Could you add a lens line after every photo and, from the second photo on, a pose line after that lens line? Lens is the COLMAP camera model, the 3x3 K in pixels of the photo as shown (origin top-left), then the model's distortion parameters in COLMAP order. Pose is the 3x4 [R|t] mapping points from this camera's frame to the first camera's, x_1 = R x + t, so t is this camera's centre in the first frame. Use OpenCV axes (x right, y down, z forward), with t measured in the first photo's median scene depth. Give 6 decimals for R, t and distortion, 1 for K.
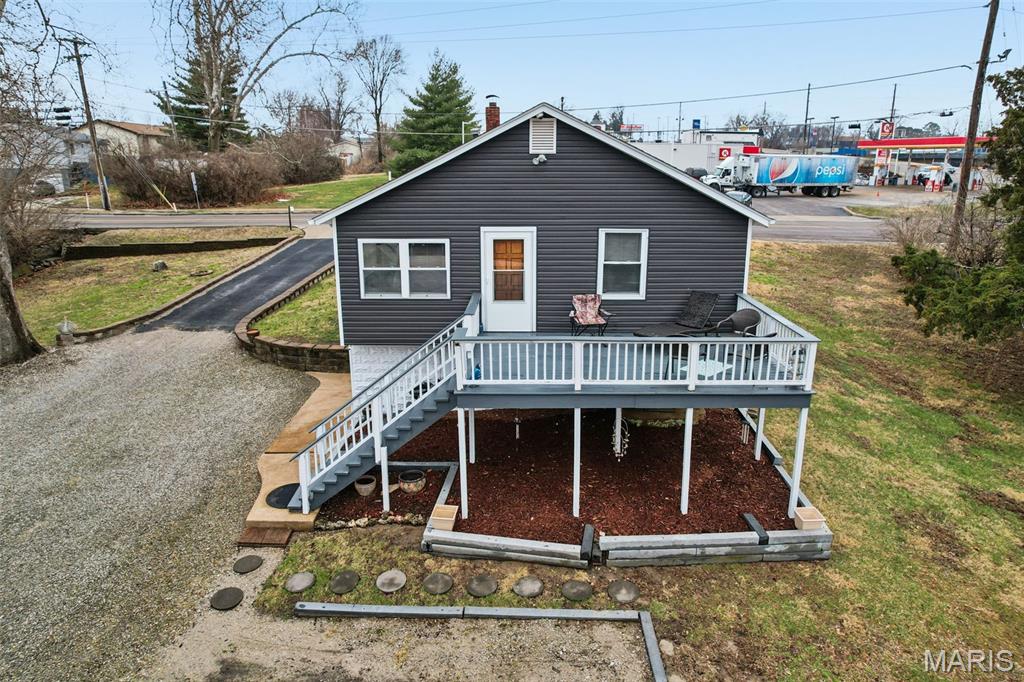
lens RADIAL K [[664.2, 0, 515.1], [0, 664.2, 336.6], [0, 0, 1]] dist [-0.076804, 0.066475]
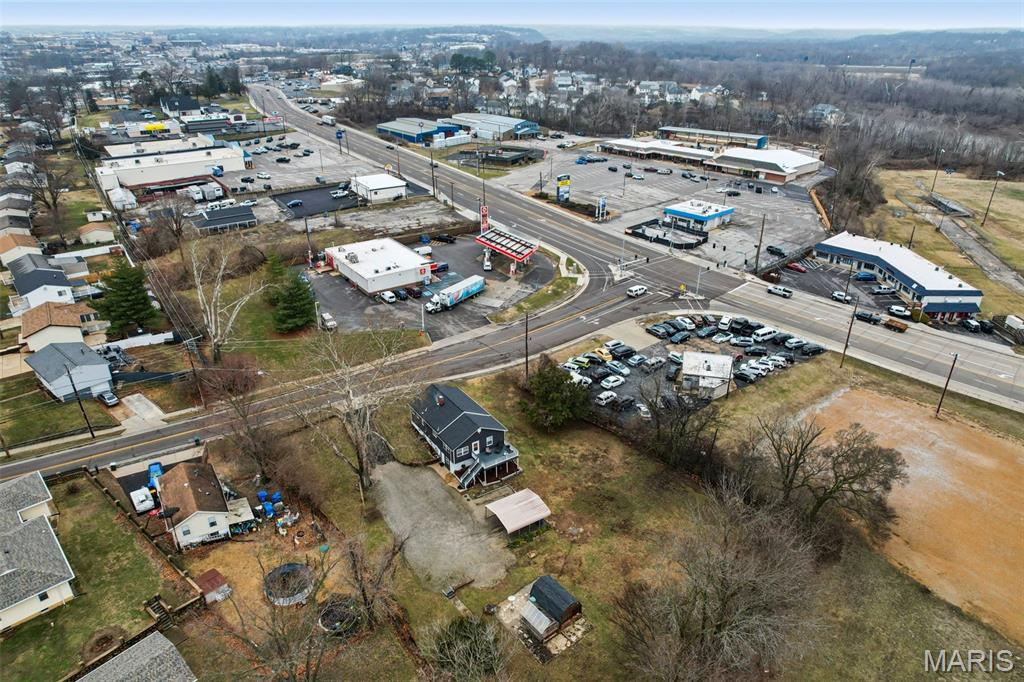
lens RADIAL K [[664.2, 0, 515.1], [0, 664.2, 336.6], [0, 0, 1]] dist [-0.076804, 0.066475]
pose [[0.829398, -0.243792, 0.502658, -2.913071], [0.152031, 0.964297, 0.216835, -2.692747], [-0.537574, -0.103423, 0.836850, -4.978721]]
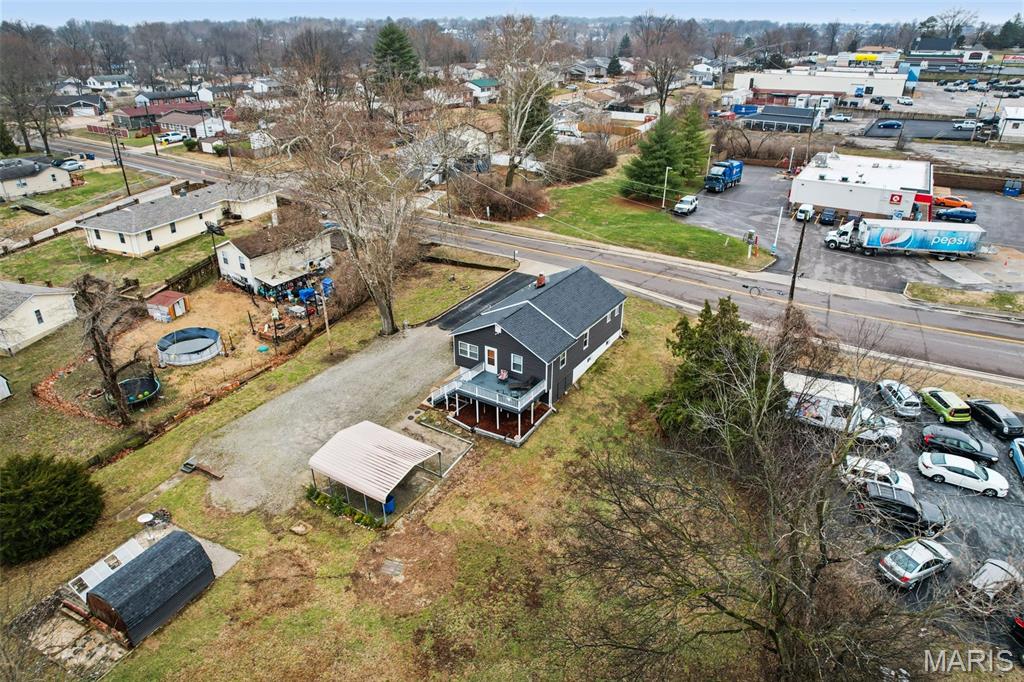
lens RADIAL K [[664.2, 0, 515.1], [0, 664.2, 336.6], [0, 0, 1]] dist [-0.076804, 0.066475]
pose [[0.854889, 0.227178, -0.466428, 1.863875], [-0.141442, 0.967032, 0.211762, -1.047760], [0.499158, -0.115061, 0.858838, -2.187355]]
